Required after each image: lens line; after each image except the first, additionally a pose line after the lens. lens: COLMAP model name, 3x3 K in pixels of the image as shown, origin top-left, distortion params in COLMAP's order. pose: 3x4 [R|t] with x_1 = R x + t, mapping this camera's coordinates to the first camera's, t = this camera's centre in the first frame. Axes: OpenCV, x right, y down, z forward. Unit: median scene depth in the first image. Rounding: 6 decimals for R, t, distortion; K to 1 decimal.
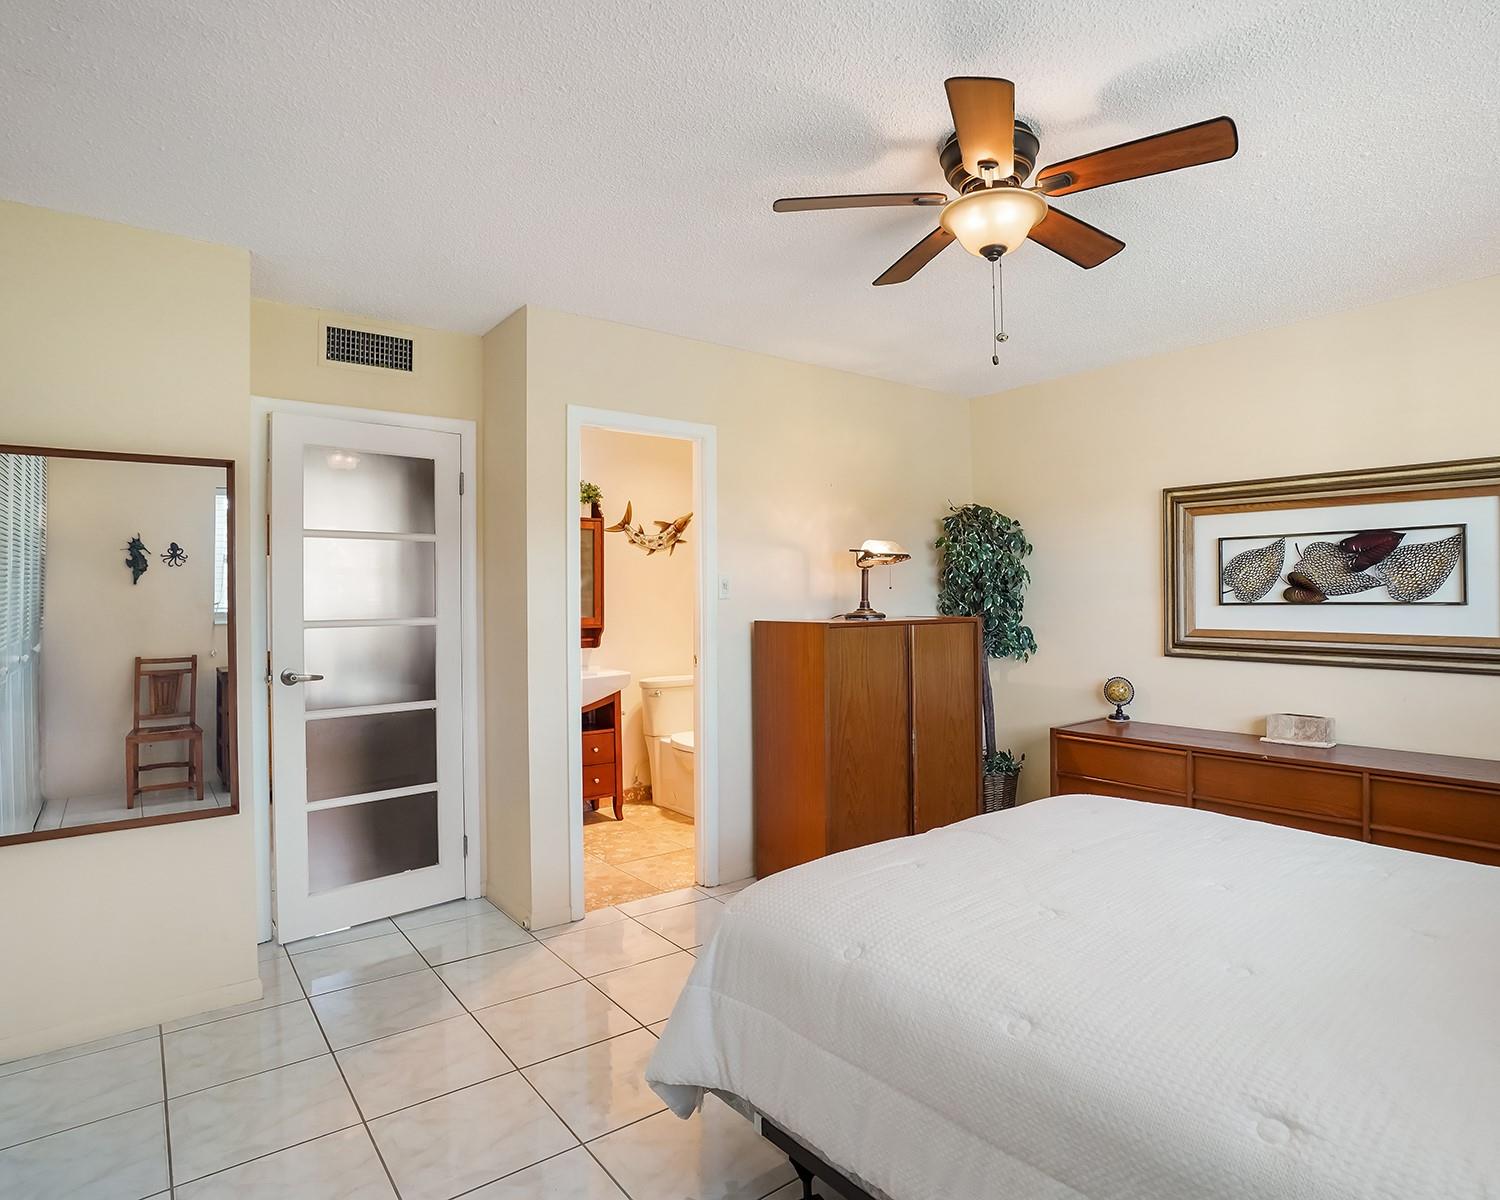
lens RADIAL K [[852.9, 0, 750.0], [0, 852.9, 600.0], [0, 0, 1]] dist [-0.083553, 0.039192]
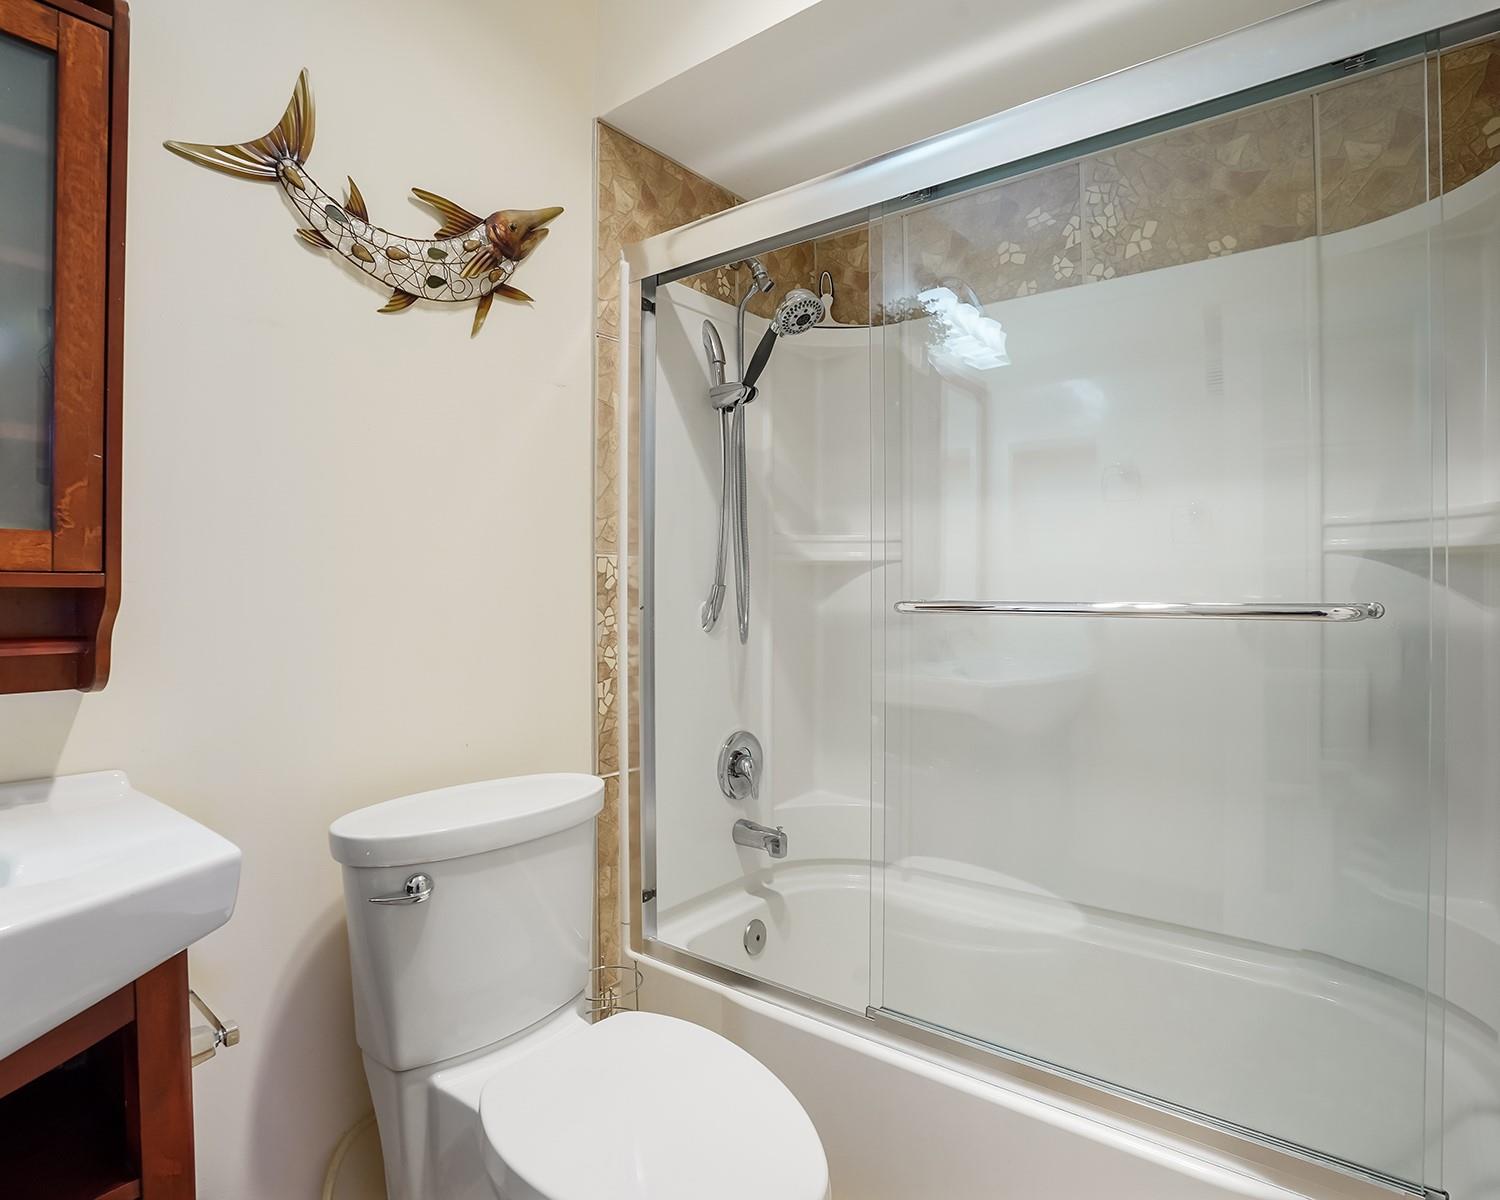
lens RADIAL K [[841.0, 0, 751.2], [0, 841.0, 594.4], [0, 0, 1]] dist [-0.070435, 0.026849]
pose [[0.964277, 0.009451, 0.264727, -0.078626], [-0.006853, 0.999919, -0.010733, 0.032693], [-0.264807, 0.008535, 0.964264, 0.735598]]
